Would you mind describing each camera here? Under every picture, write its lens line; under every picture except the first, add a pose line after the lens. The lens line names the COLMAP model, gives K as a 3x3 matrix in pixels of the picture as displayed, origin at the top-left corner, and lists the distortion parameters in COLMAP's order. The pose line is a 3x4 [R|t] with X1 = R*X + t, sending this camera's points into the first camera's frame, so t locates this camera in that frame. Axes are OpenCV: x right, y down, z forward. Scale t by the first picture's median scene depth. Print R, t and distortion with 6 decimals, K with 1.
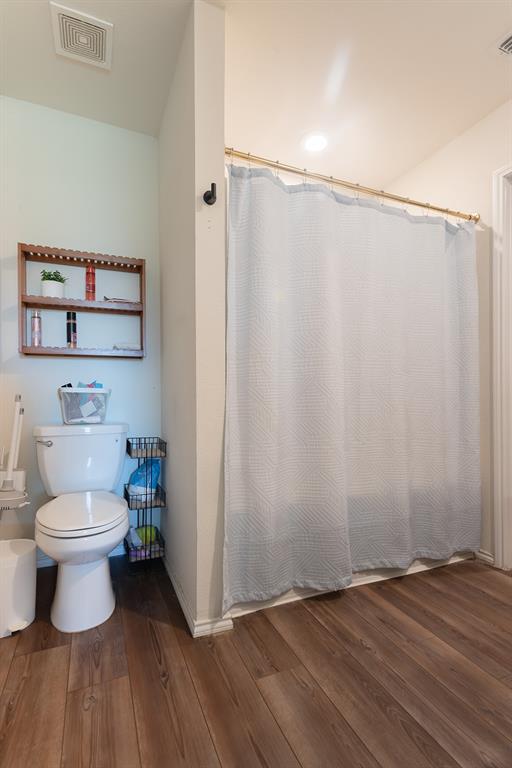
lens RADIAL K [[360.2, 0, 256.0], [0, 360.2, 384.0], [0, 0, 1]] dist [-0.001463, 0.000379]
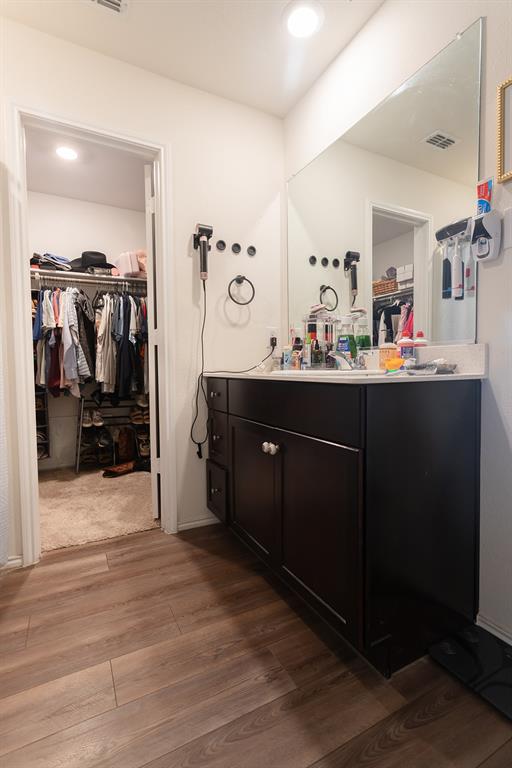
lens RADIAL K [[360.2, 0, 256.0], [0, 360.2, 384.0], [0, 0, 1]] dist [-0.001463, 0.000379]
pose [[-0.043650, -0.050561, 0.997767, -0.253811], [-0.007381, 0.998708, 0.050286, 0.019551], [-0.999020, -0.005169, -0.043966, 0.583680]]
